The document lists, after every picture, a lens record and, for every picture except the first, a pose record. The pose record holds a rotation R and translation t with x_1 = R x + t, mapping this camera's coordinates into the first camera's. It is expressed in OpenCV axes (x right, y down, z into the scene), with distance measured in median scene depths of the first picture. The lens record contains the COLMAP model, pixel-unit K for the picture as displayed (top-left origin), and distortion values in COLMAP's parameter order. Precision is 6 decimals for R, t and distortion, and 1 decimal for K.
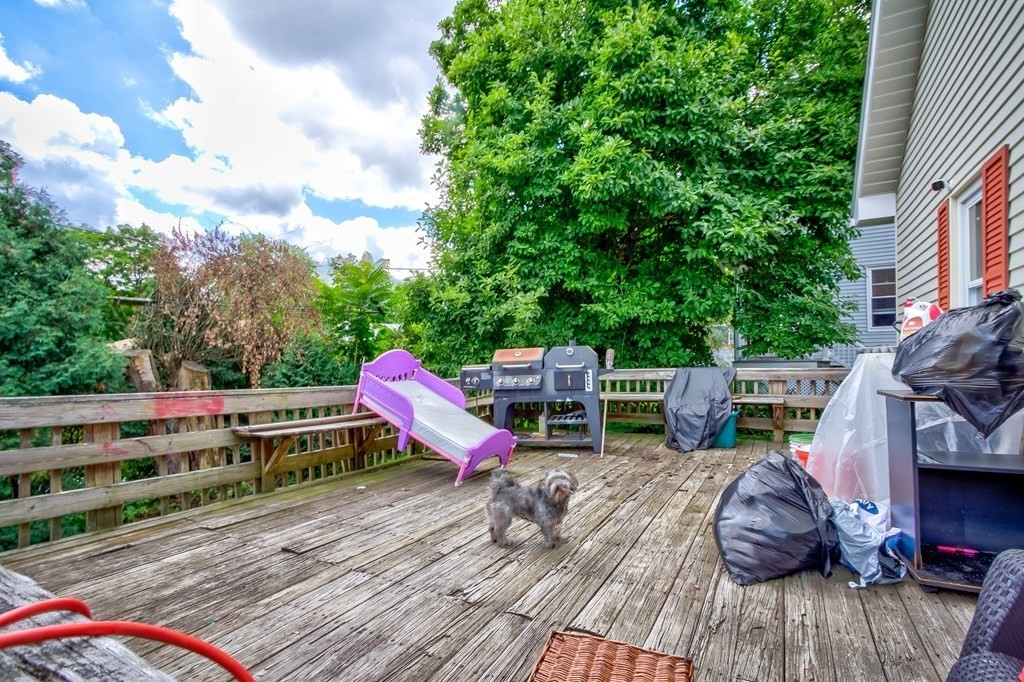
lens RADIAL K [[478.3, 0, 510.3], [0, 478.3, 351.5], [0, 0, 1]] dist [-0.003288, 0.009963]
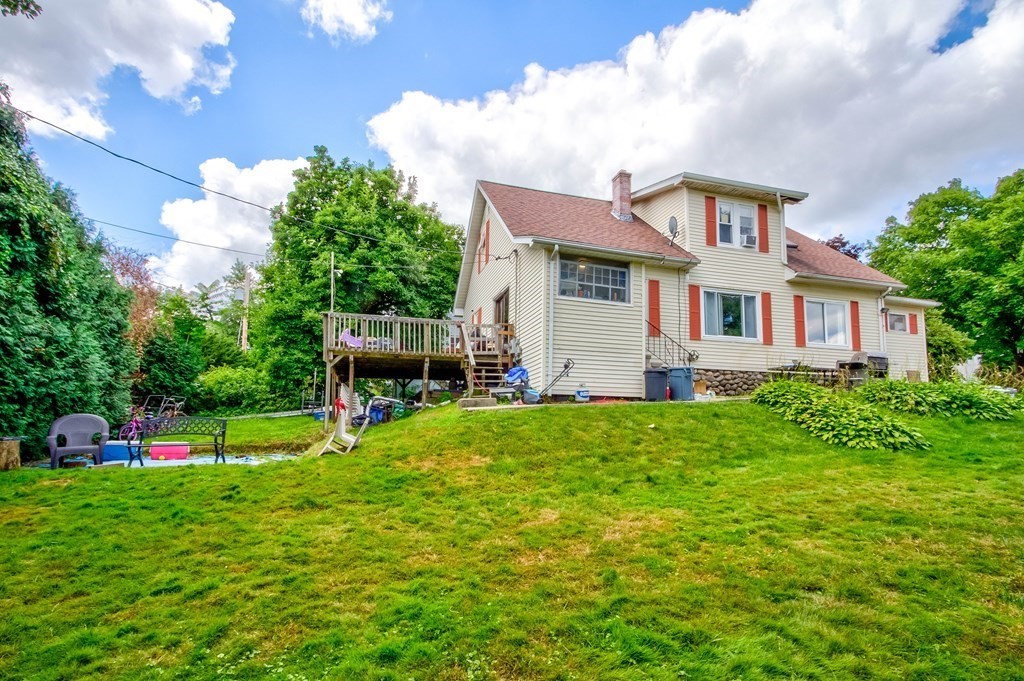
lens RADIAL K [[499.0, 0, 510.2], [0, 499.0, 362.8], [0, 0, 1]] dist [0.000408, 0.011584]
pose [[0.685099, 0.106233, 0.720662, -1.315671], [-0.026632, 0.992300, -0.120957, 0.417083], [-0.727963, 0.063675, 0.682653, -1.456474]]
